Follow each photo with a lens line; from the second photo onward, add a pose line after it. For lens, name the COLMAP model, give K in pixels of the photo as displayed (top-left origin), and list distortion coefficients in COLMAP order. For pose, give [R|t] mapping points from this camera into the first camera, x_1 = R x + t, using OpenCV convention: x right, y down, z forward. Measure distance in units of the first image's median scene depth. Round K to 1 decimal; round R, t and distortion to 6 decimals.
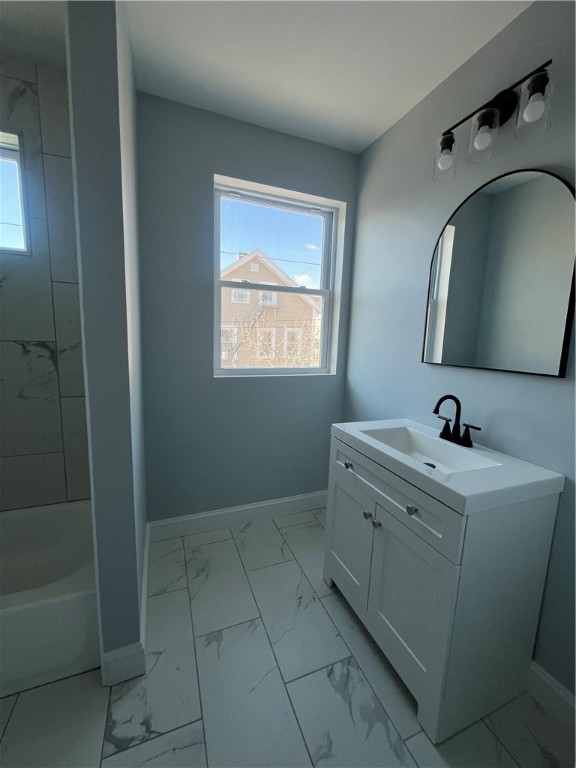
lens RADIAL K [[312.1, 0, 285.3], [0, 312.1, 375.8], [0, 0, 1]] dist [-0.000867, 0.000229]
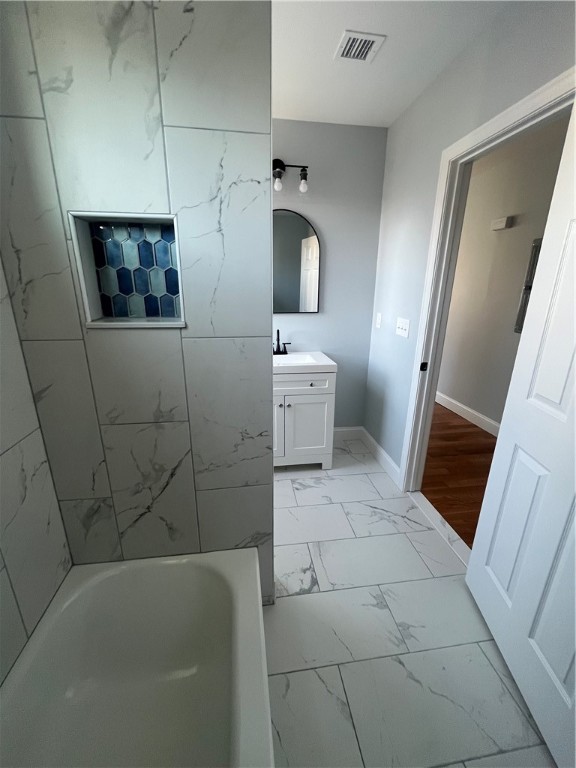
lens RADIAL K [[312.1, 0, 285.3], [0, 312.1, 375.8], [0, 0, 1]] dist [-0.000867, 0.000229]
pose [[0.235743, -0.305631, 0.922505, -1.520354], [0.127325, 0.950790, 0.282465, -0.236075], [-0.963438, 0.050869, 0.263057, 0.609057]]
